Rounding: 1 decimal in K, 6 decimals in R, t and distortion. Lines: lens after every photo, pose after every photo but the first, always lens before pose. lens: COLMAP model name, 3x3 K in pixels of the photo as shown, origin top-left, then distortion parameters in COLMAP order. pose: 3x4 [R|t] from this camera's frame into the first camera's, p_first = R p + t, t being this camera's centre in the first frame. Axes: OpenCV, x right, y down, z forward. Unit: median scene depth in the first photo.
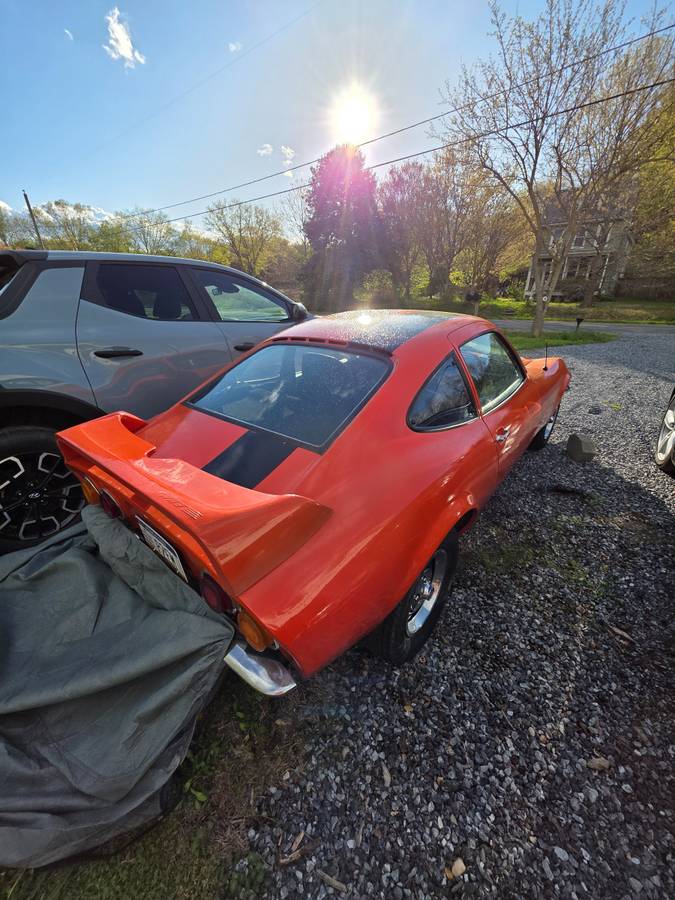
lens RADIAL K [[358.7, 0, 338.5], [0, 358.7, 450.5], [0, 0, 1]] dist [0.002752, -0.000794]
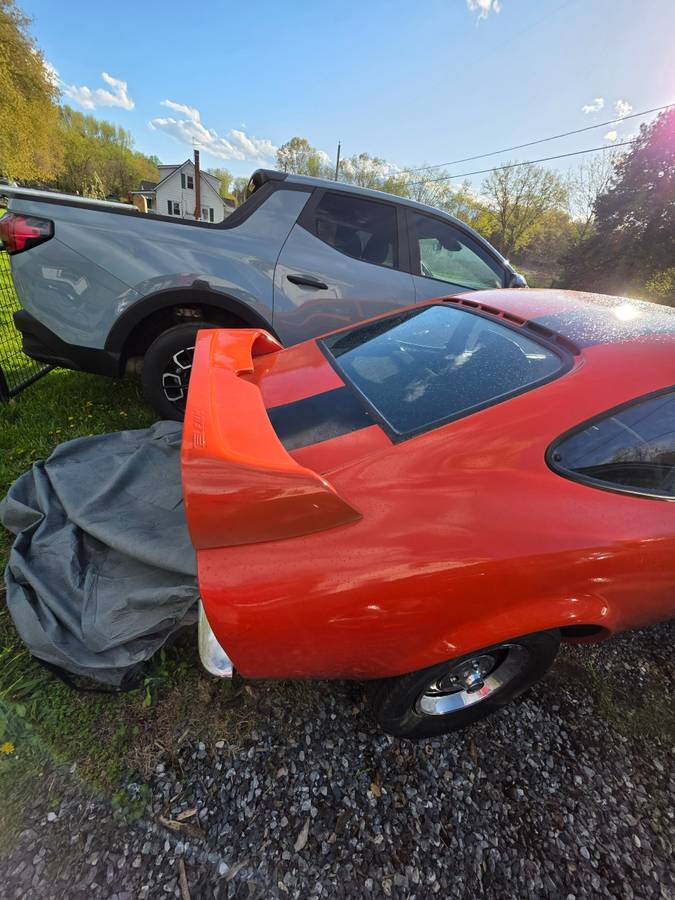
lens RADIAL K [[358.7, 0, 336.3], [0, 358.7, 448.1], [0, 0, 1]] dist [0.002752, -0.000794]
pose [[0.807178, 0.405437, -0.429051, 0.161444], [-0.376814, 0.913365, 0.154192, -0.044929], [0.454395, 0.037211, 0.890023, 0.242008]]
